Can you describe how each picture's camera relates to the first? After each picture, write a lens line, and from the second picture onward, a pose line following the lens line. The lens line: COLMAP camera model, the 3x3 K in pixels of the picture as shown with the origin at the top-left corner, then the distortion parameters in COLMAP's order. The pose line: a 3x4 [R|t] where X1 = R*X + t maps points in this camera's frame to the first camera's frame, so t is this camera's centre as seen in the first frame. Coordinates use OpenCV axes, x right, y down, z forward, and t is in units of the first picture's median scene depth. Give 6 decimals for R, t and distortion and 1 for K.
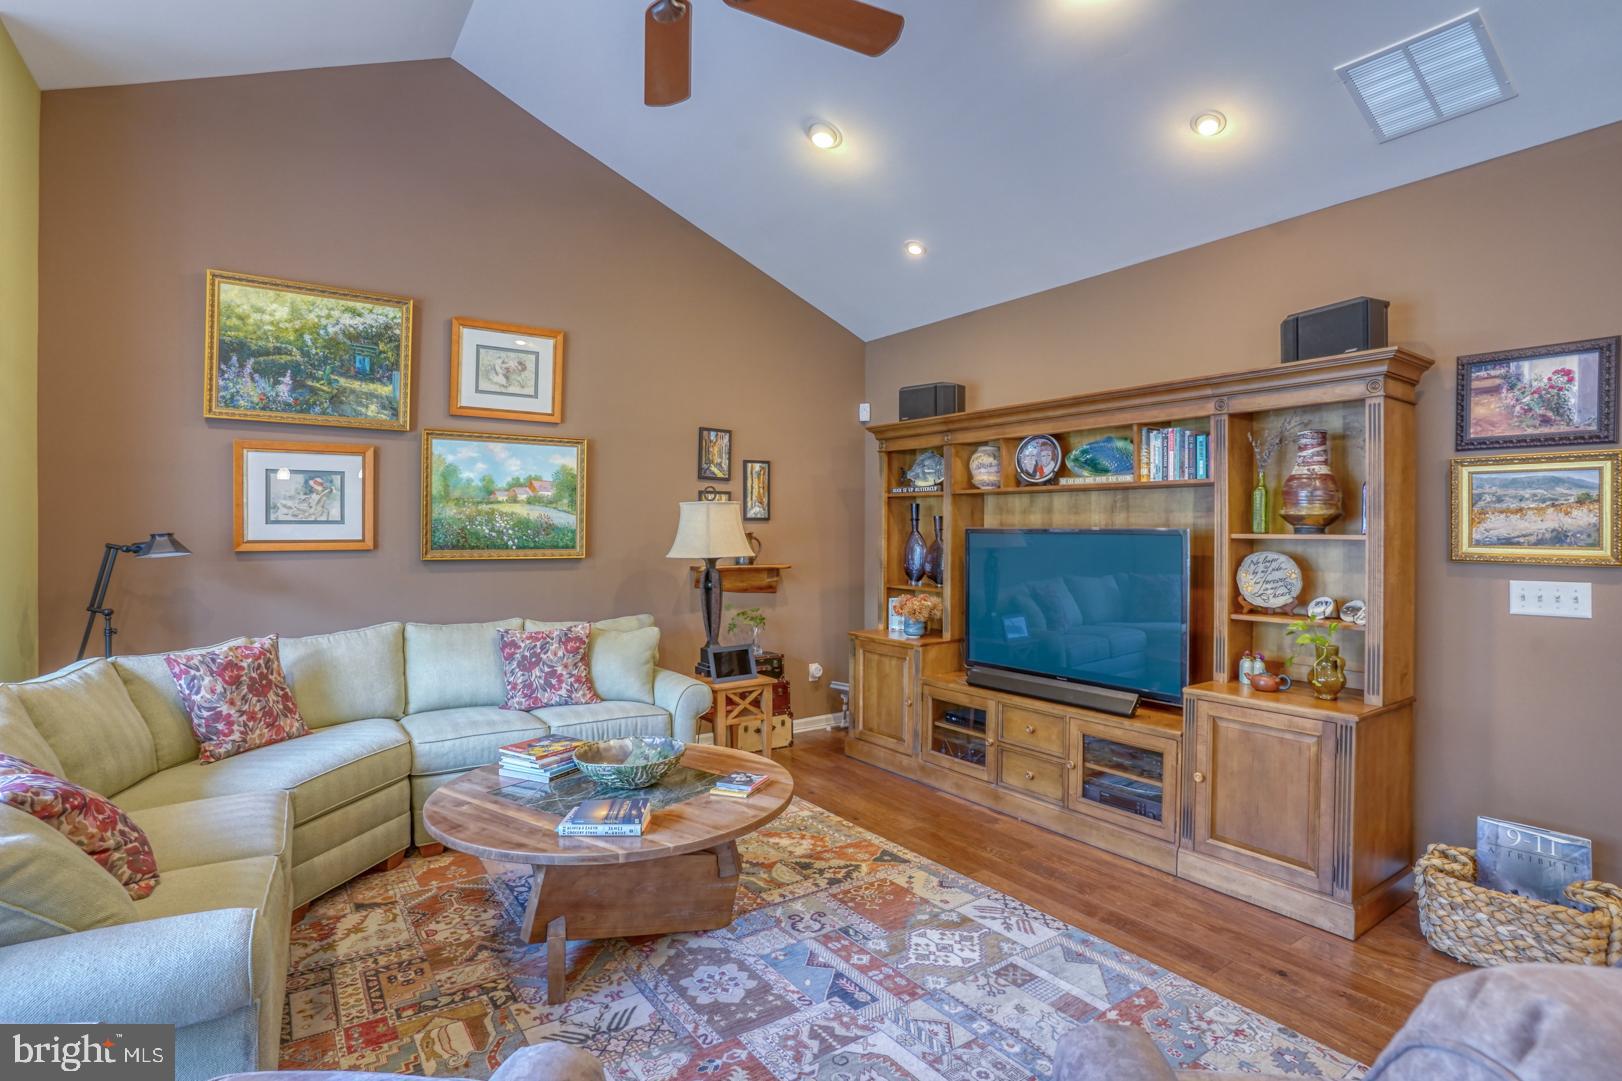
lens RADIAL K [[828.1, 0, 803.0], [0, 828.1, 536.5], [0, 0, 1]] dist [-0.069542, 0.028572]
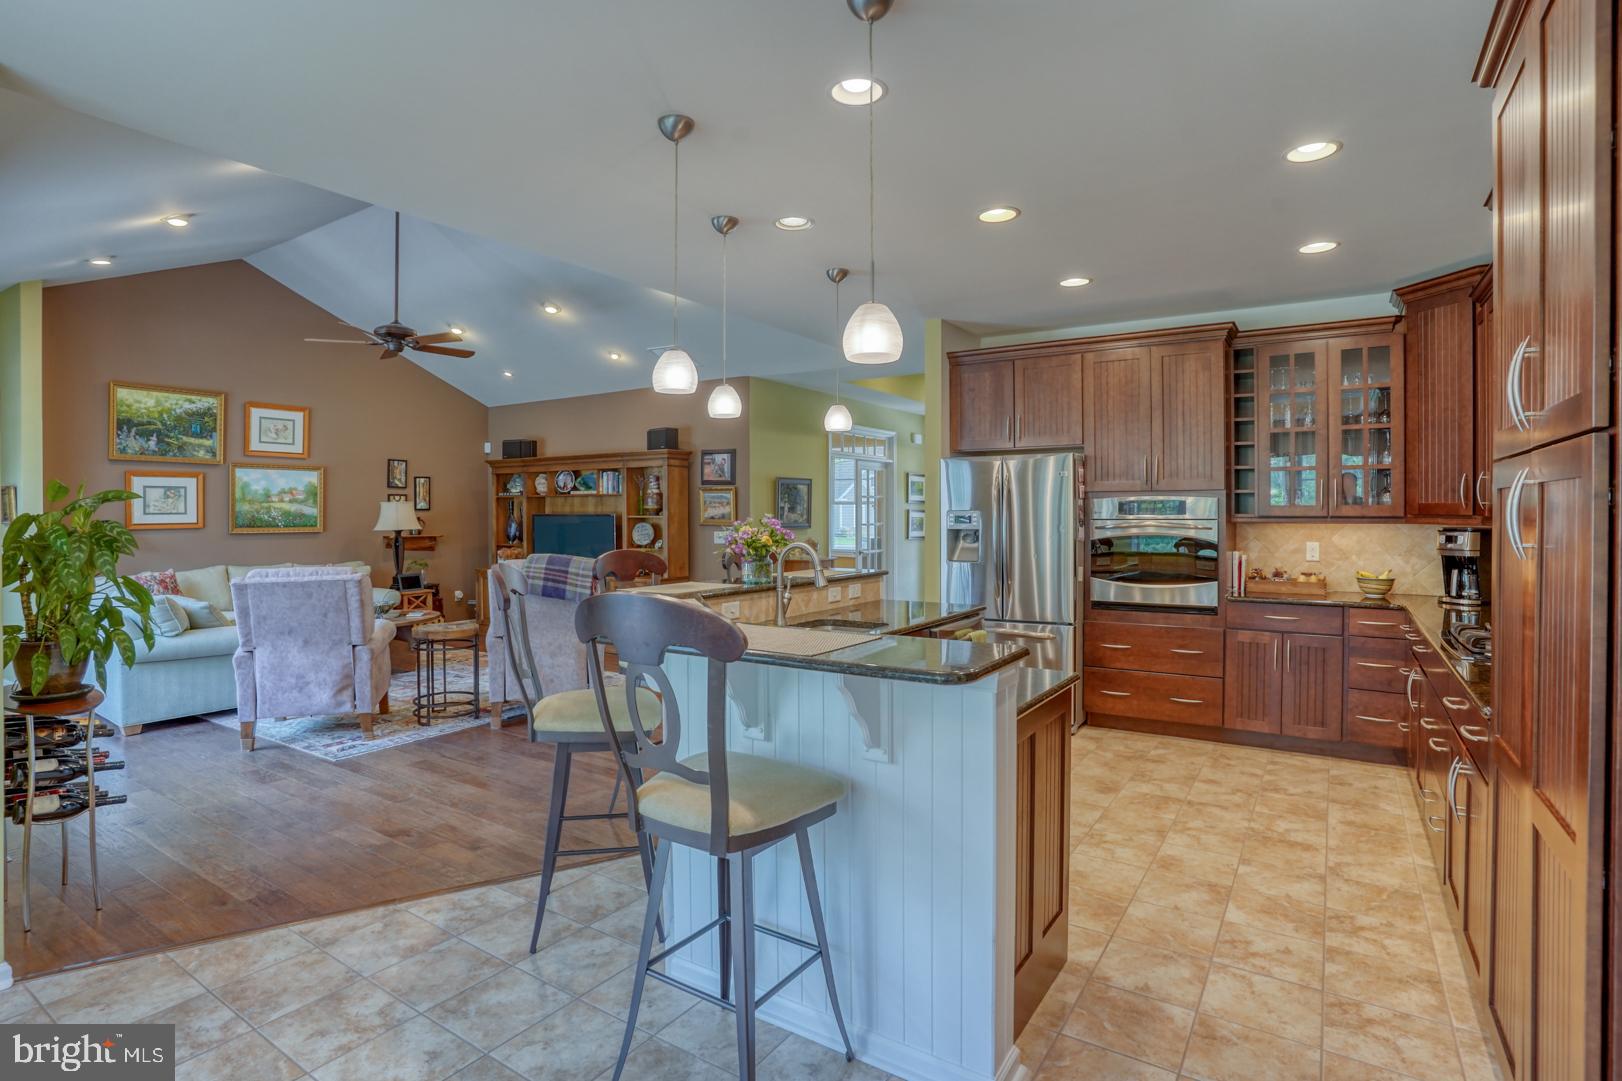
lens RADIAL K [[828.1, 0, 809.3], [0, 828.1, 515.3], [0, 0, 1]] dist [-0.069542, 0.028572]
pose [[0.924044, -0.009244, 0.382175, 0.054709], [0.010376, 0.999946, -0.000901, 0.002652], [-0.382146, 0.004798, 0.924090, -1.226299]]
